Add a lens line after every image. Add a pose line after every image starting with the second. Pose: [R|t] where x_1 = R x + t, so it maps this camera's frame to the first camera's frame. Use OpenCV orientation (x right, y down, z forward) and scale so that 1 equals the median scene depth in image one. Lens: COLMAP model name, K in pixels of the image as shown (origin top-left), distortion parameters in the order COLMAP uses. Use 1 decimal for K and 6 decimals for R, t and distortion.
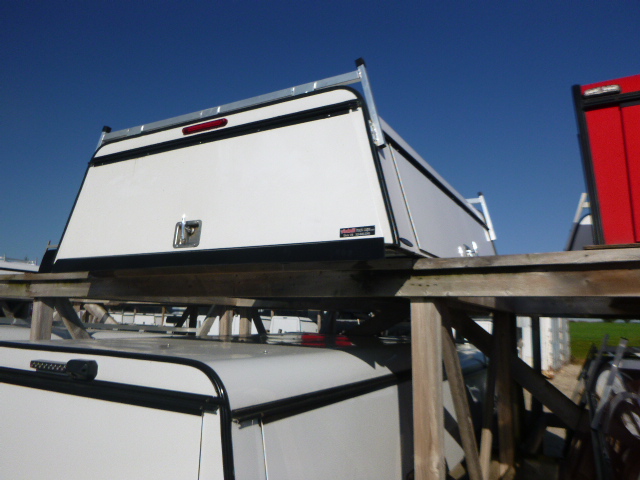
lens RADIAL K [[468.6, 0, 320.4], [0, 468.6, 239.4], [0, 0, 1]] dist [-0.024369, -0.014170]
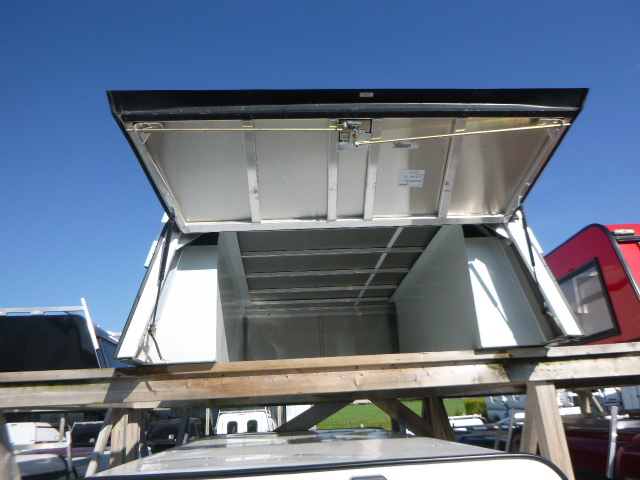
lens RADIAL K [[468.6, 0, 319.8], [0, 468.6, 238.7], [0, 0, 1]] dist [-0.024369, -0.014170]
pose [[0.850094, 0.116260, 0.513637, -0.625359], [-0.016225, 0.980646, -0.195113, 0.005739], [-0.526380, 0.157531, 0.835528, 0.169259]]
